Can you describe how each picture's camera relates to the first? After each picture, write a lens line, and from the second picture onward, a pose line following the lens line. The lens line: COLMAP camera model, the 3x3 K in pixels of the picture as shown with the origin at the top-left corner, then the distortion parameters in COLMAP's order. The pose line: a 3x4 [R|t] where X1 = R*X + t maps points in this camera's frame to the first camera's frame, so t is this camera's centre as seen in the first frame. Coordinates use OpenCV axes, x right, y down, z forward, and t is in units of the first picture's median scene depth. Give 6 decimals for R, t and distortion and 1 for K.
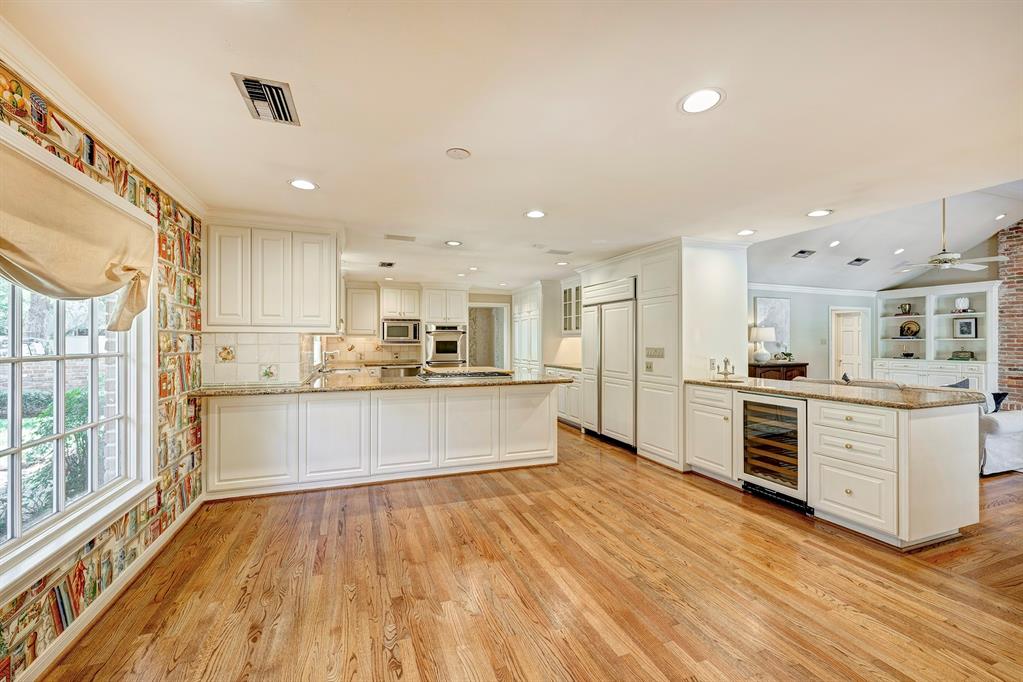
lens RADIAL K [[426.9, 0, 513.2], [0, 426.9, 341.2], [0, 0, 1]] dist [0.000738, -0.000026]
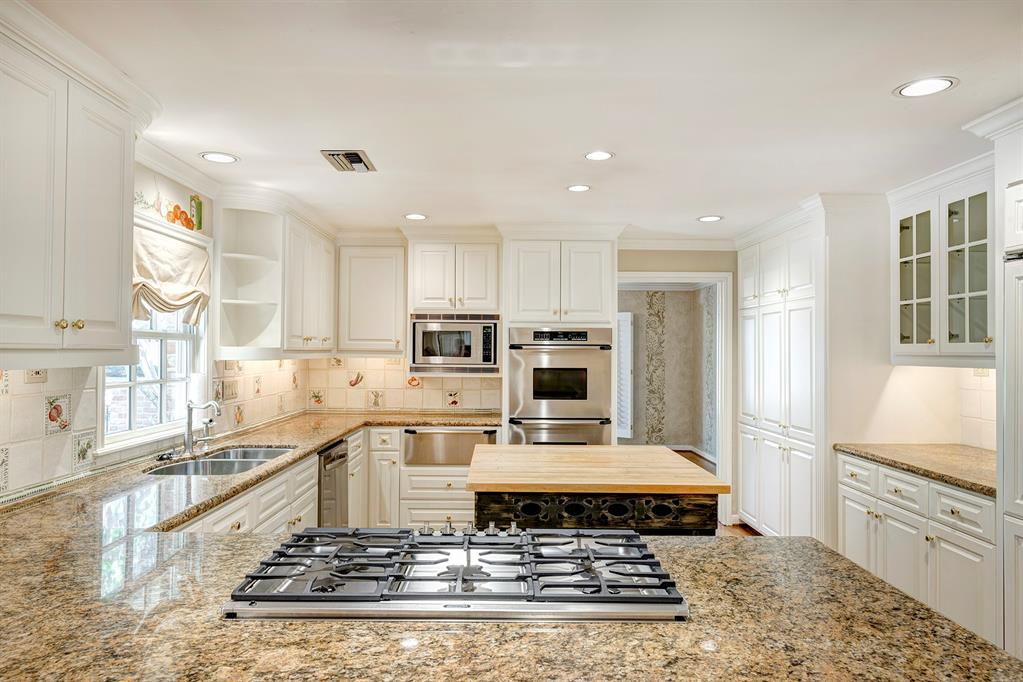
lens RADIAL K [[656.0, 0, 509.3], [0, 656.0, 347.3], [0, 0, 1]] dist [-0.004933, -0.000868]
pose [[0.936731, 0.005476, -0.350008, 0.017147], [-0.007526, 0.999962, -0.004497, -0.021741], [0.349970, 0.006846, 0.936736, 0.521860]]
